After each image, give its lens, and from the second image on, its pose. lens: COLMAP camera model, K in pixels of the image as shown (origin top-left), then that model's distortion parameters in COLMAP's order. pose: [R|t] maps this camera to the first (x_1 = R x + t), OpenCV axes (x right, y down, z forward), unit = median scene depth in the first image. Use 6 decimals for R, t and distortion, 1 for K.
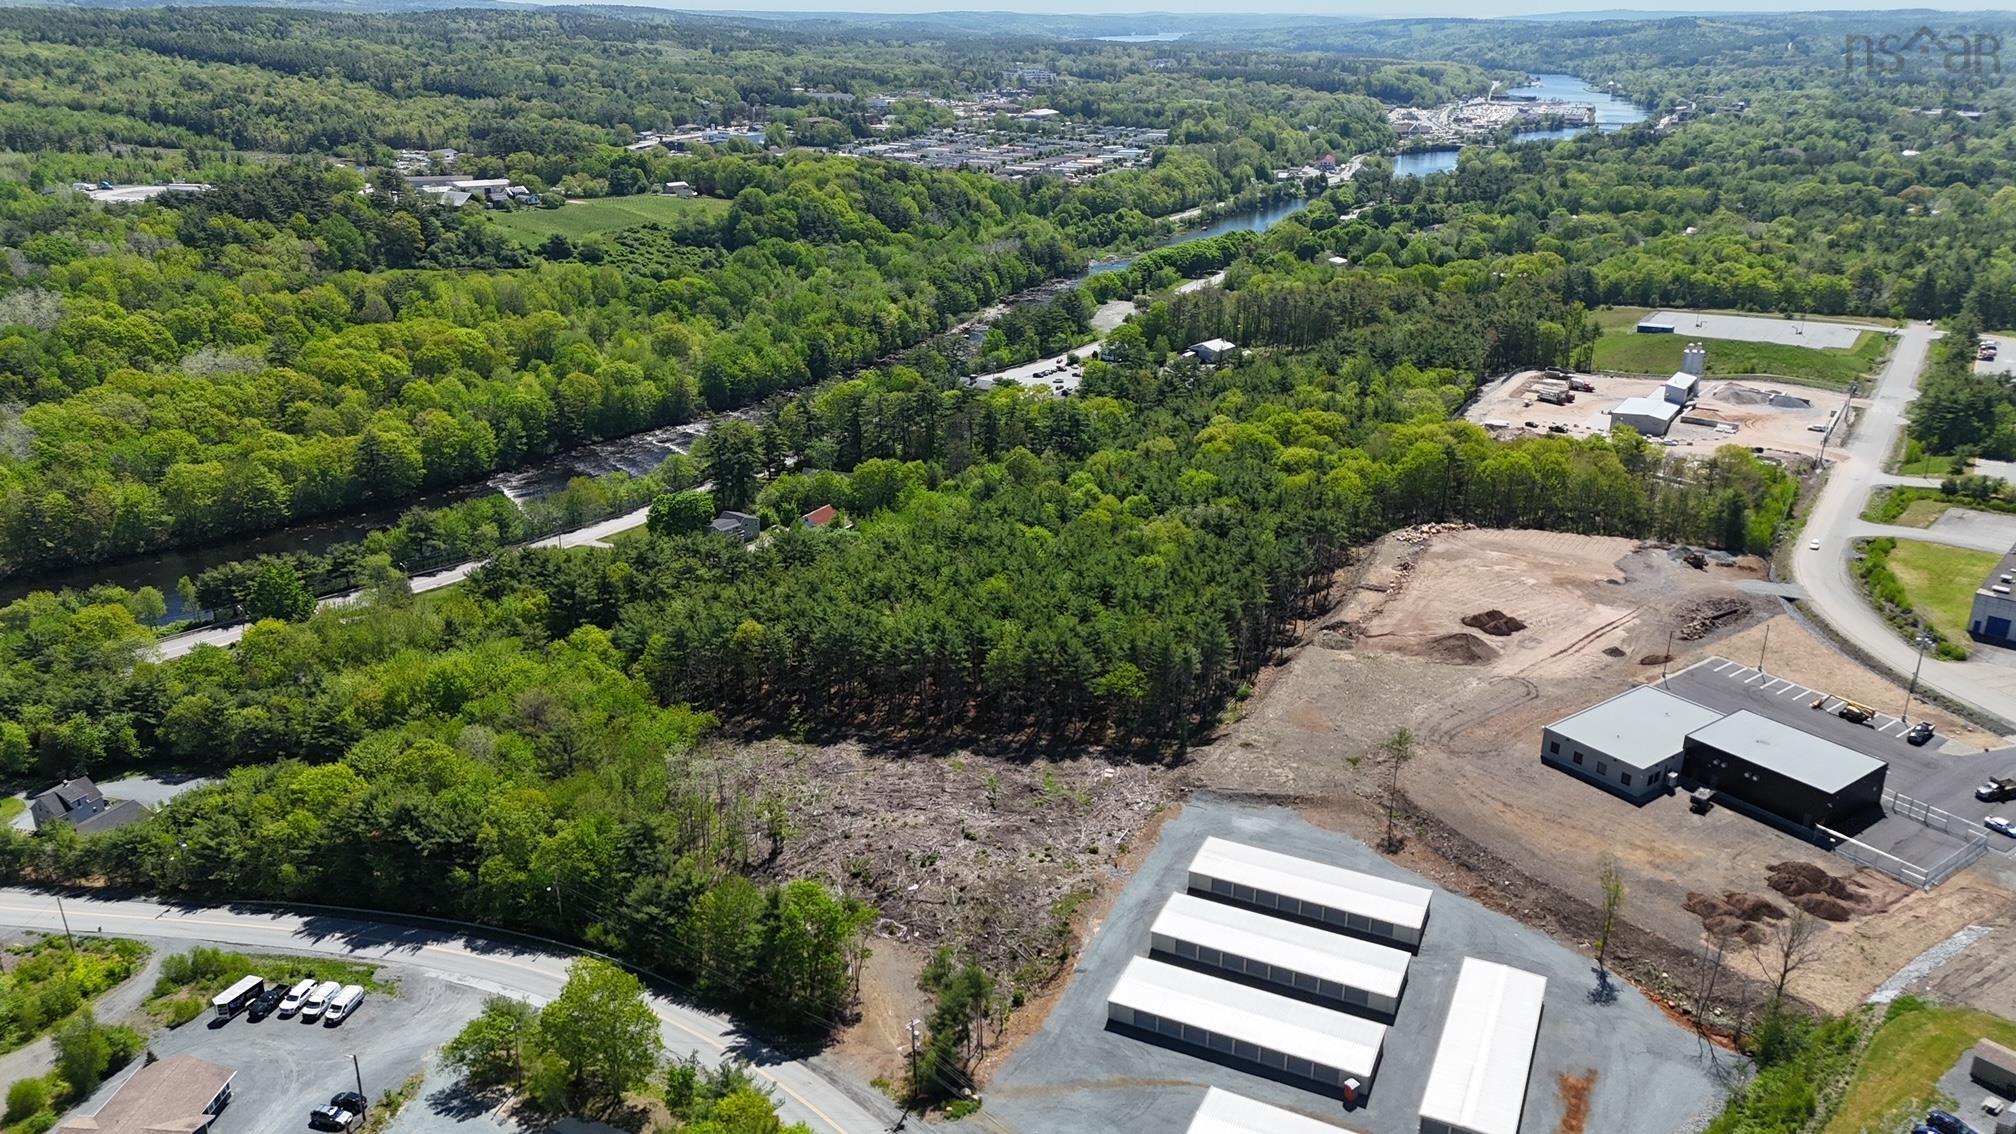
lens RADIAL K [[1477.4, 0, 999.9], [0, 1477.4, 567.5], [0, 0, 1]] dist [0.083868, -0.080221]
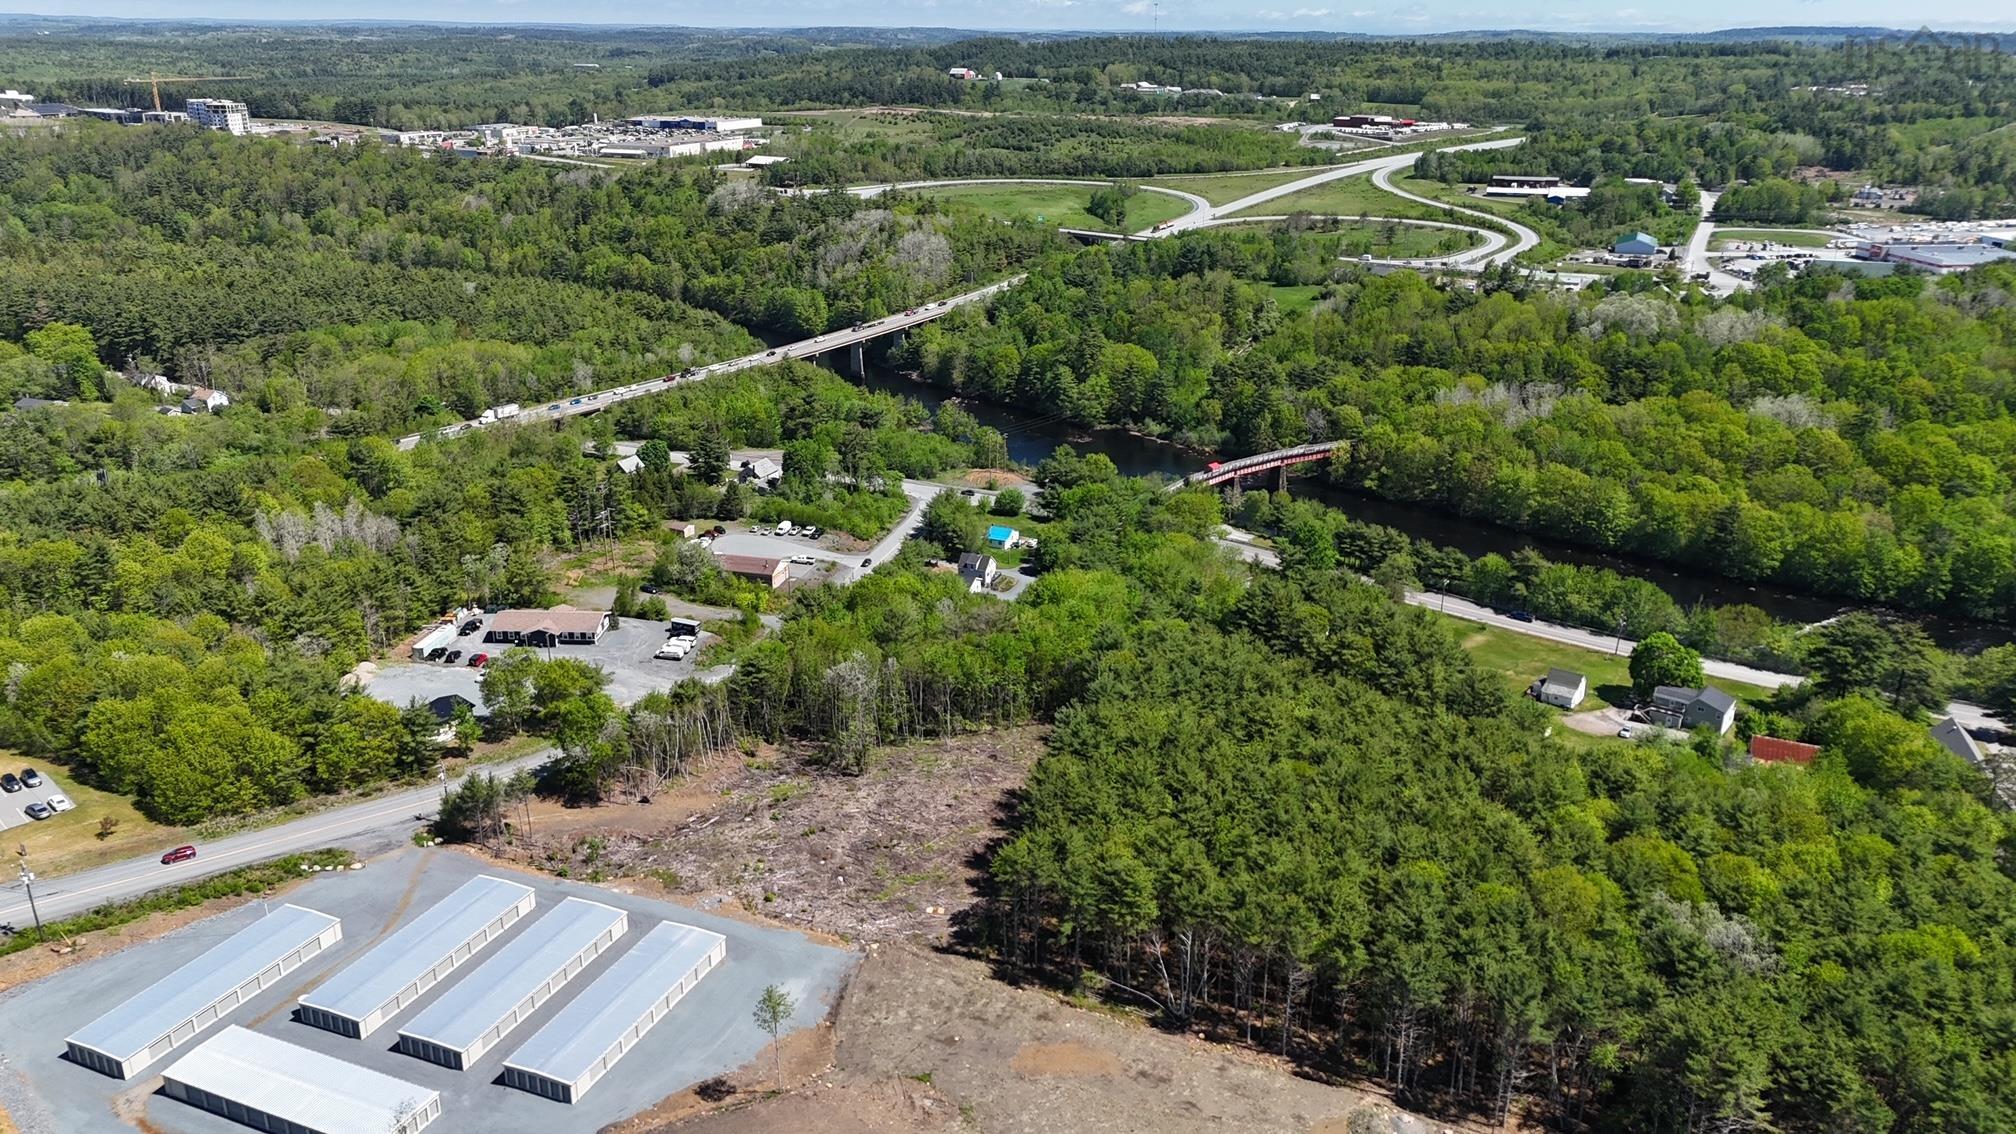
lens RADIAL K [[1477.4, 0, 1015.2], [0, 1477.4, 570.3], [0, 0, 1]] dist [0.083868, -0.080221]
pose [[0.042475, 0.336598, -0.940690, 0.819994], [-0.360948, 0.883118, 0.299699, -0.311600], [0.931618, 0.326811, 0.159005, 0.834454]]
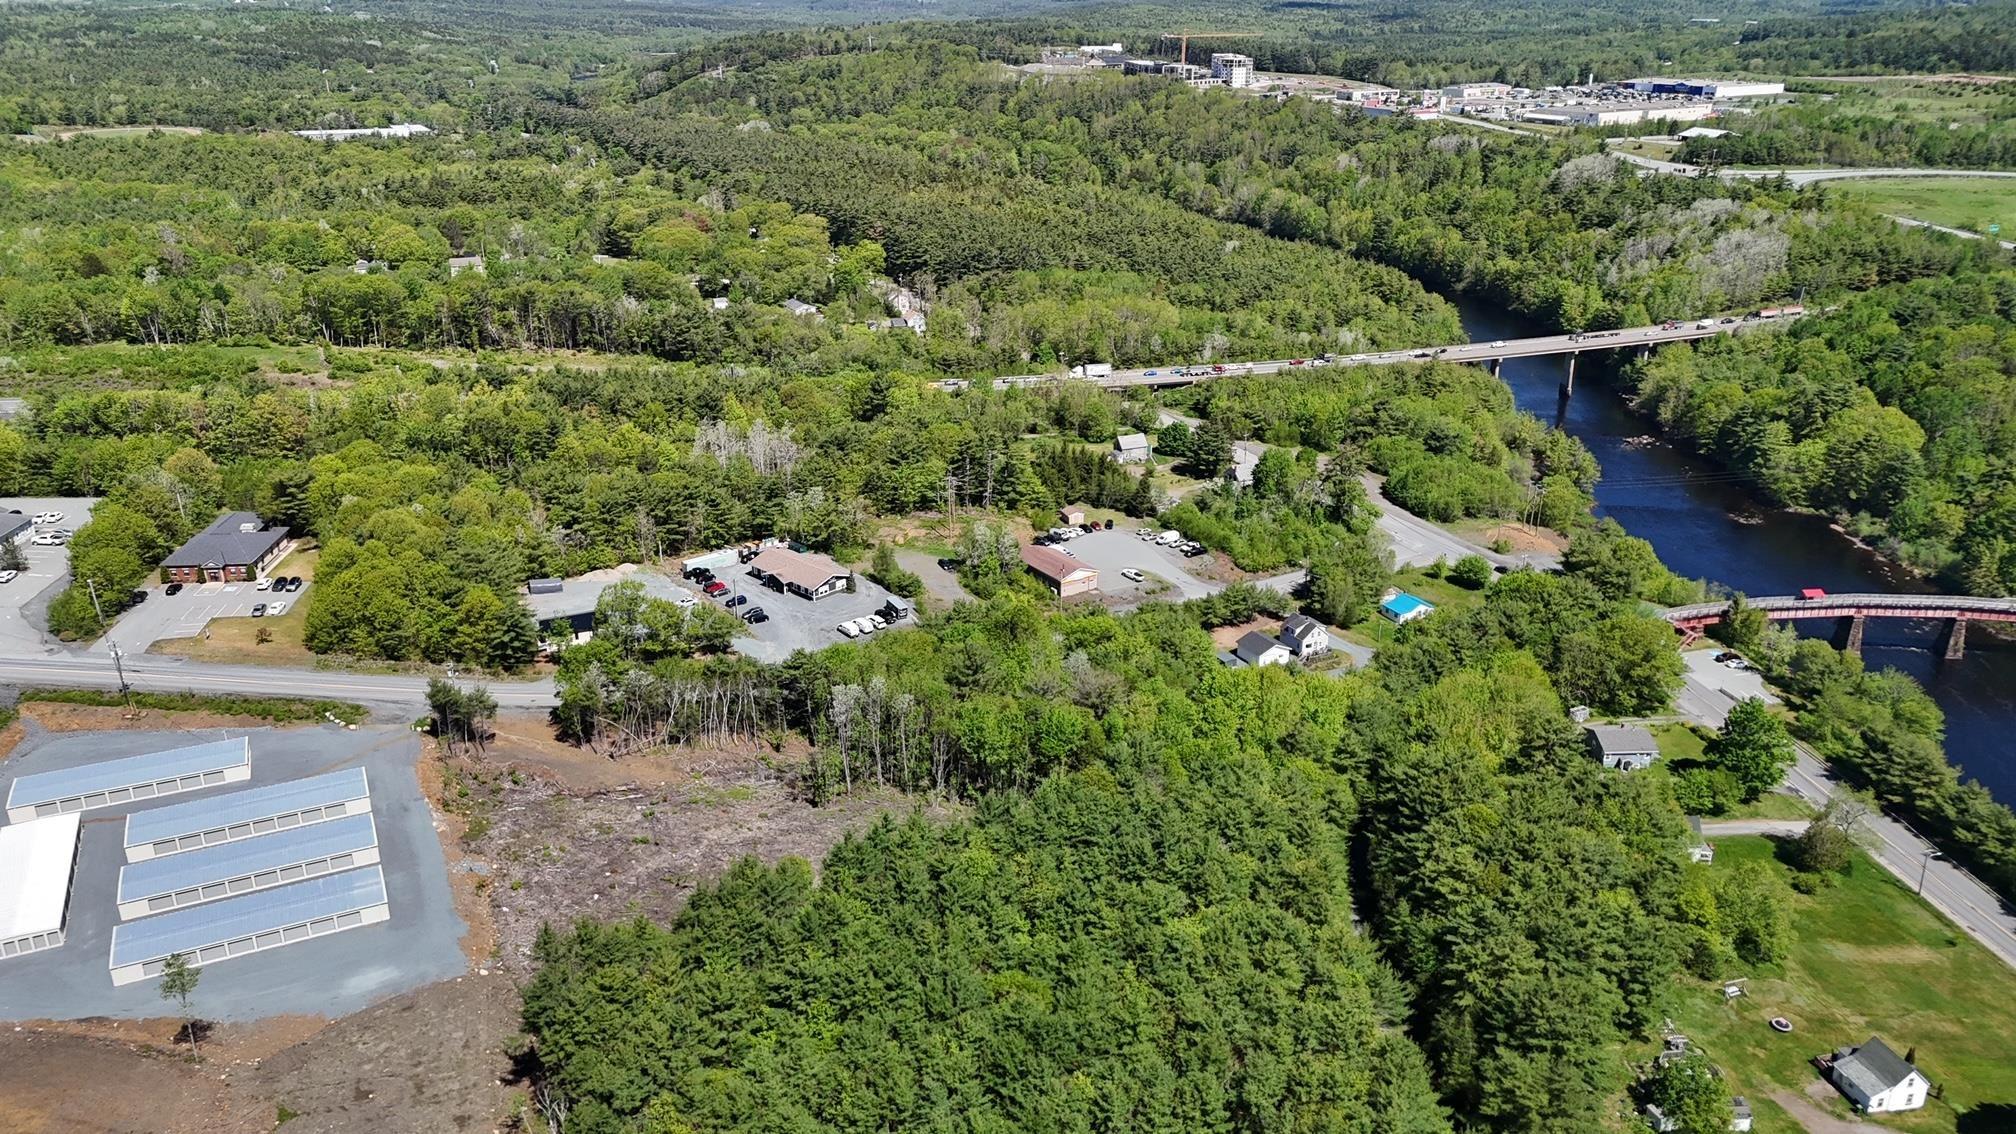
lens RADIAL K [[1477.4, 0, 1010.8], [0, 1477.4, 560.8], [0, 0, 1]] dist [0.083868, -0.080221]
pose [[-0.626147, 0.277396, -0.728691, 0.453029], [-0.283773, 0.789404, 0.544348, -0.523016], [0.726232, 0.547625, -0.415566, 1.362400]]
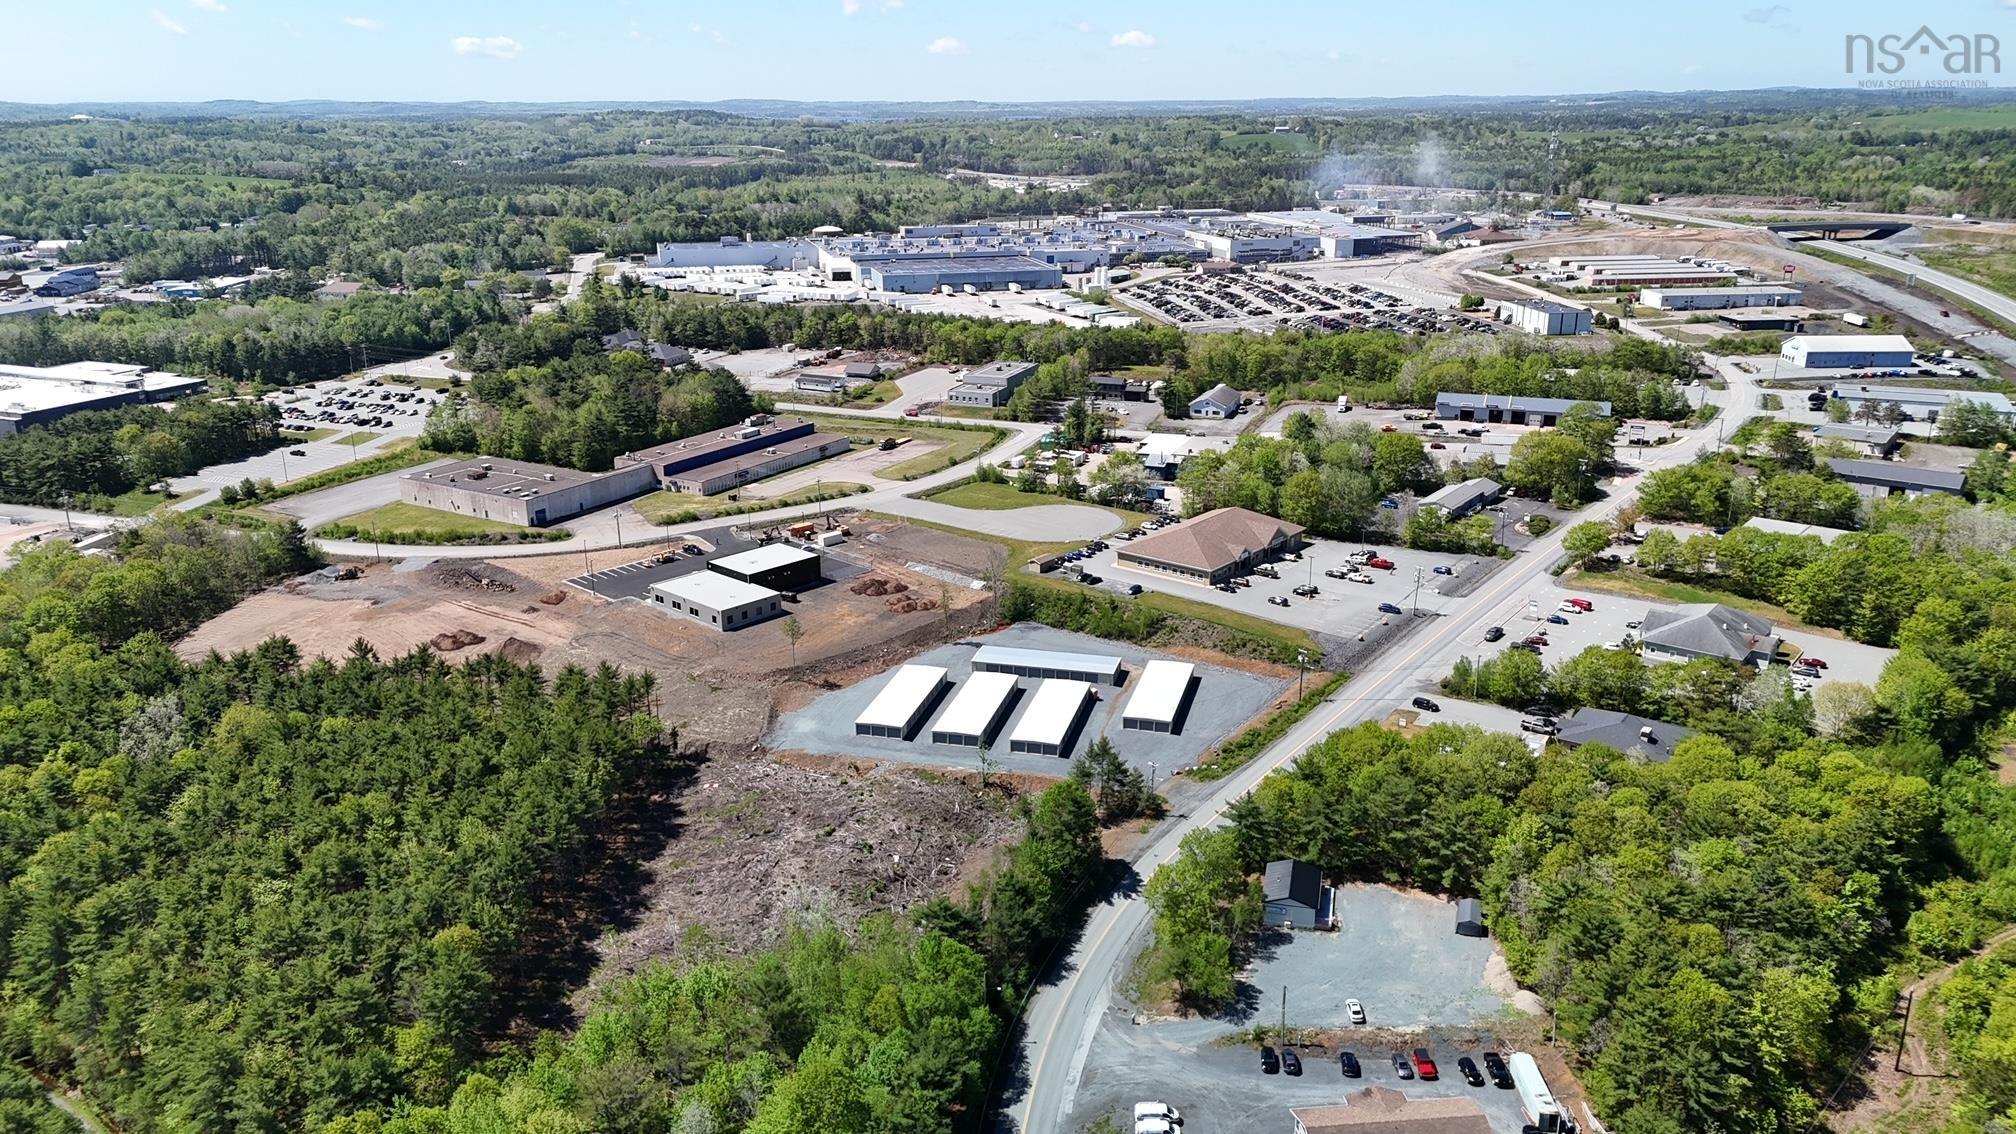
lens RADIAL K [[1477.4, 0, 1004.5], [0, 1477.4, 565.6], [0, 0, 1]] dist [0.083868, -0.080221]
pose [[-0.179822, -0.296834, 0.937845, -0.962662], [0.366913, 0.864345, 0.343922, -0.308012], [-0.912710, 0.405952, -0.046516, 0.777002]]
